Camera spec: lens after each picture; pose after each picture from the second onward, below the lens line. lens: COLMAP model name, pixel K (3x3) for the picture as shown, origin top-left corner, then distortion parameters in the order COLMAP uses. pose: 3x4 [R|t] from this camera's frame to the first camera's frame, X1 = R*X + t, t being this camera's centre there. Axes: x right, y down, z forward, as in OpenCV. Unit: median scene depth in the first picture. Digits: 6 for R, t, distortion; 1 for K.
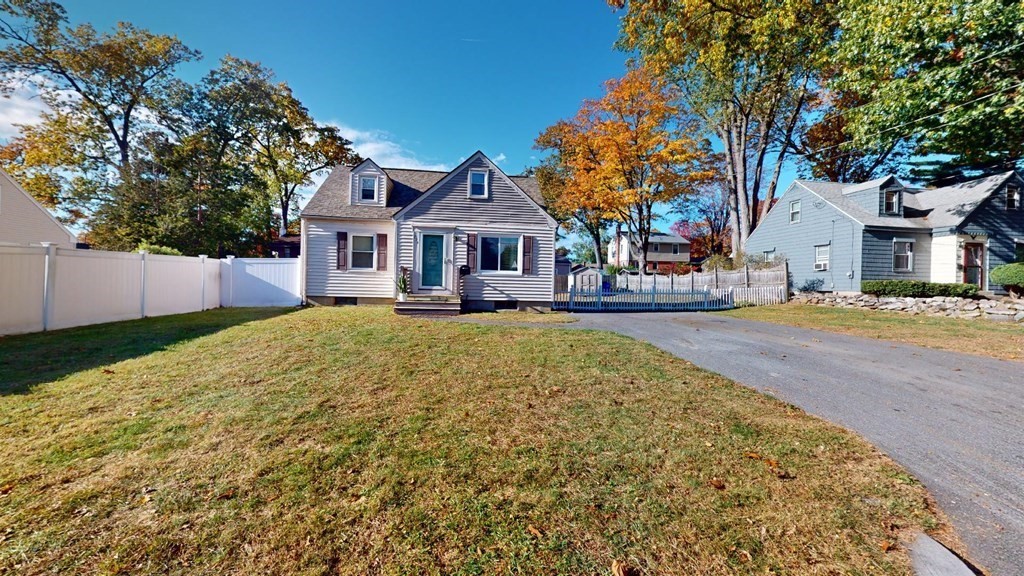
lens RADIAL K [[374.2, 0, 510.5], [0, 374.2, 283.4], [0, 0, 1]] dist [-0.001872, 0.000092]
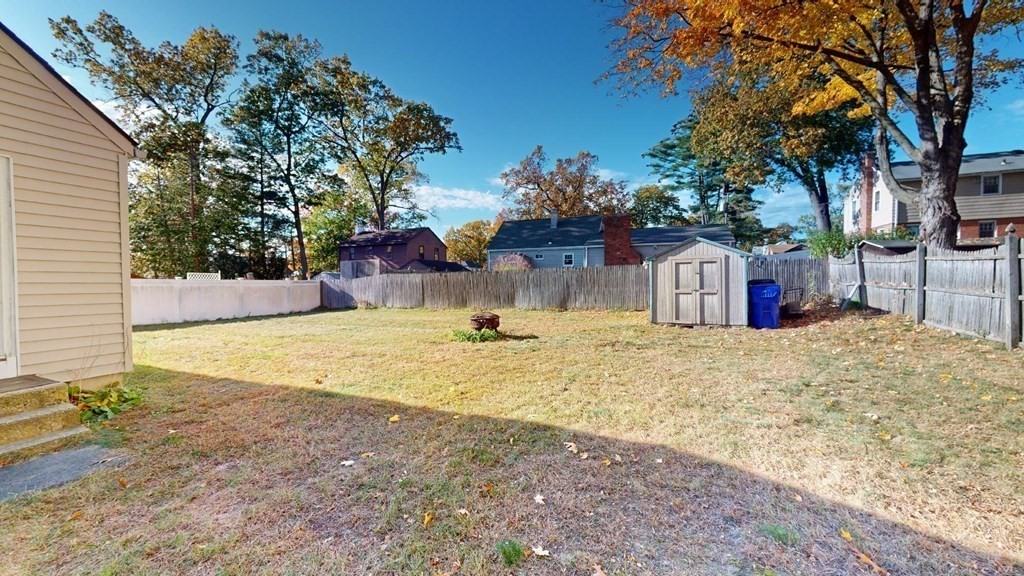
lens RADIAL K [[374.2, 0, 506.5], [0, 374.2, 288.5], [0, 0, 1]] dist [-0.001872, 0.000092]
pose [[0.863645, -0.011316, -0.503973, 0.063680], [0.026261, 0.999400, 0.022563, -0.003057], [0.503415, -0.032722, 0.863425, 0.175137]]
